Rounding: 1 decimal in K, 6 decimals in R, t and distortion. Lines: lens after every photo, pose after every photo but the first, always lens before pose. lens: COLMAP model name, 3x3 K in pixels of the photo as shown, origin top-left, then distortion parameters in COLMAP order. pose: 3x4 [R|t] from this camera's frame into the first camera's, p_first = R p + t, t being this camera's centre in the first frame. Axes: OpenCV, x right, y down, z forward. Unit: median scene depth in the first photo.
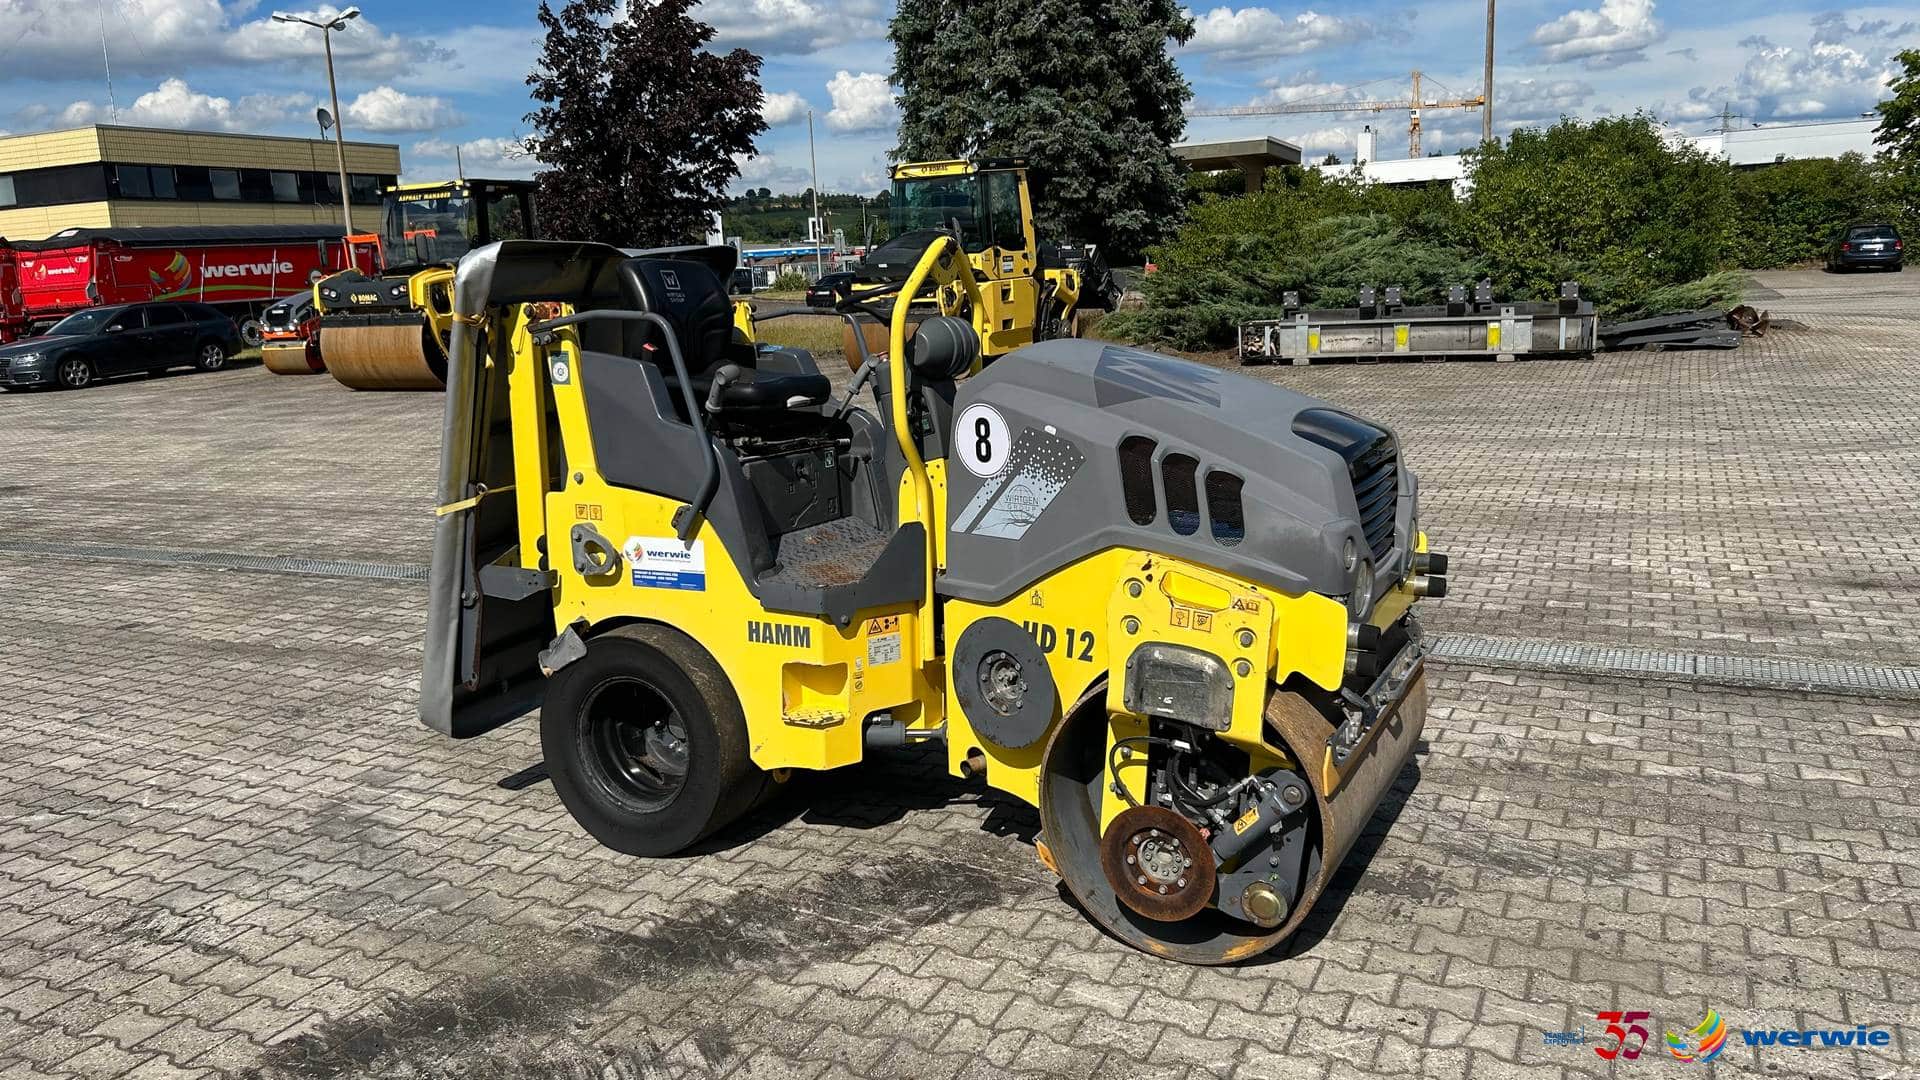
lens RADIAL K [[1438.1, 0, 972.2], [0, 1438.1, 571.3], [0, 0, 1]] dist [0.045779, -0.051182]
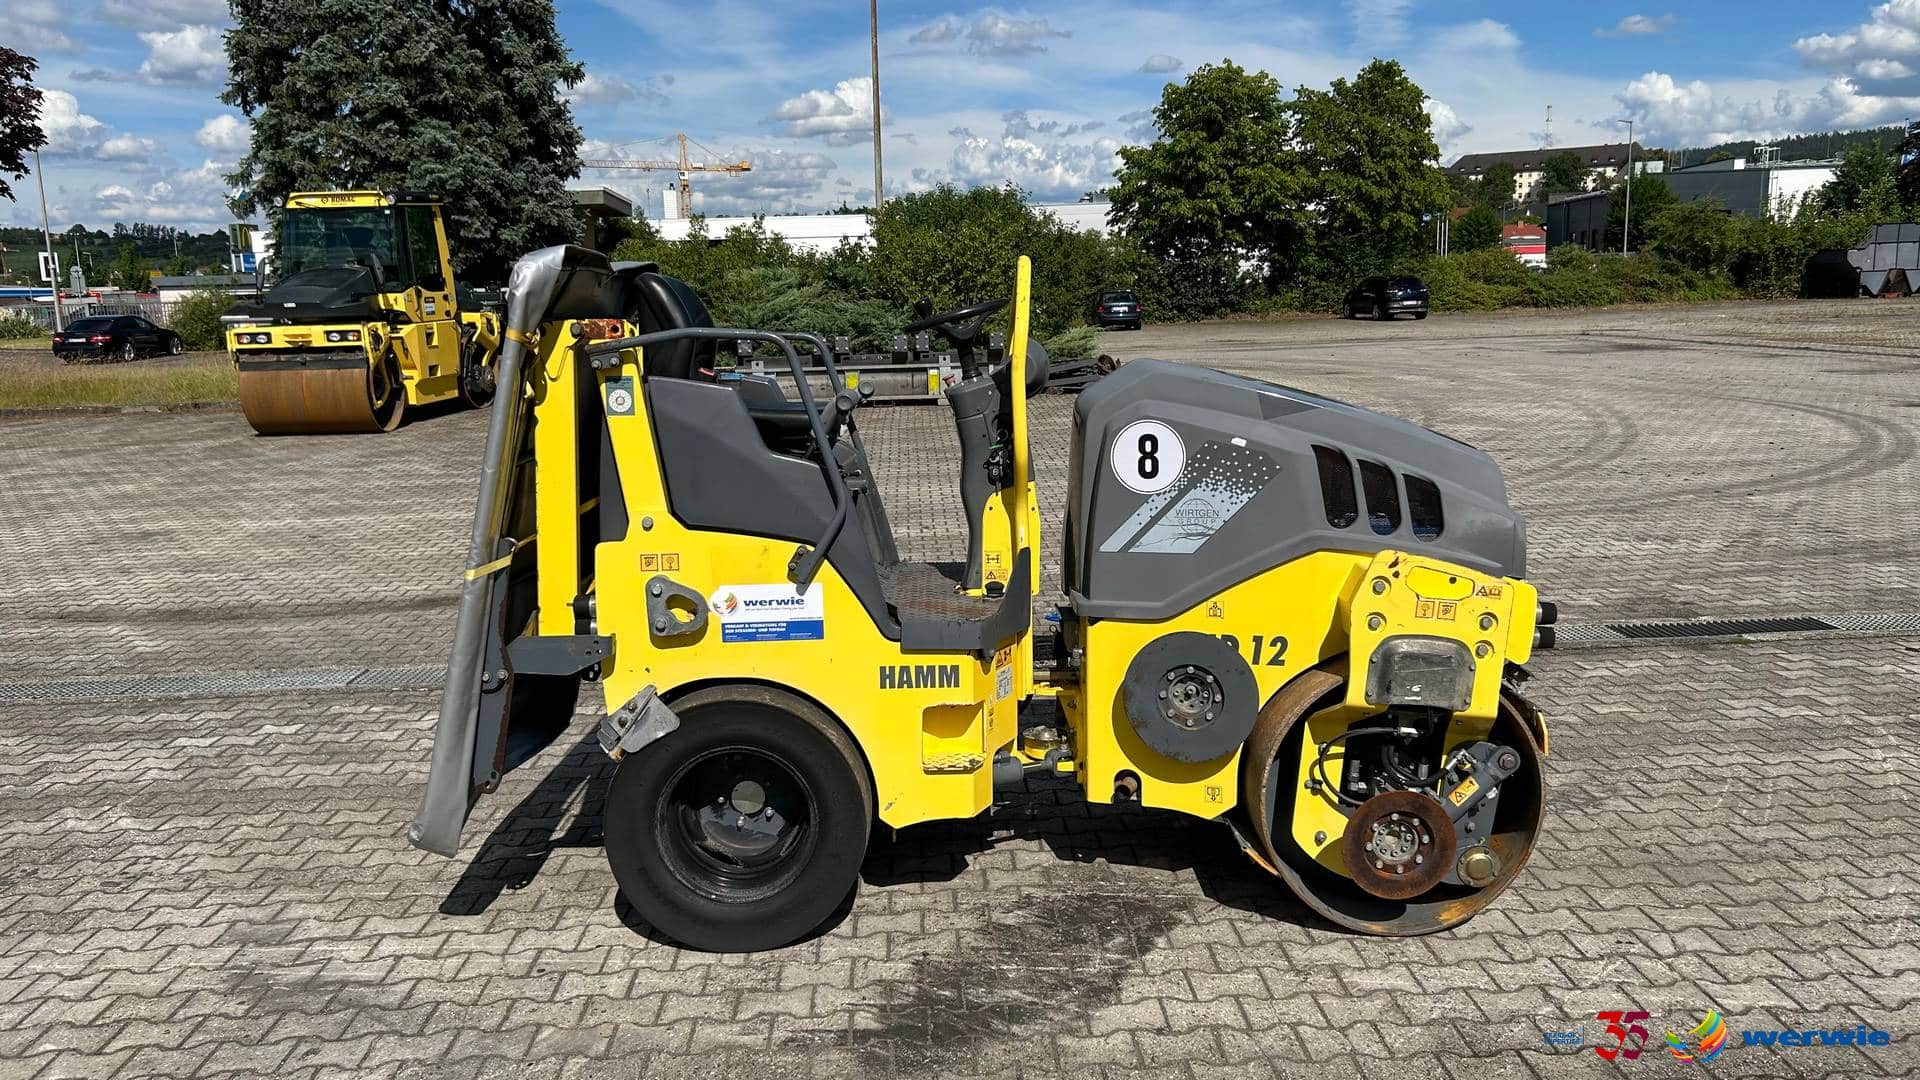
lens RADIAL K [[1438.1, 0, 996.2], [0, 1438.1, 567.0], [0, 0, 1]] dist [0.045779, -0.051182]
pose [[0.884606, -0.068206, 0.461325, -0.484289], [0.086018, 0.996137, -0.017665, -0.005840], [-0.458338, 0.055308, 0.887056, 0.145819]]
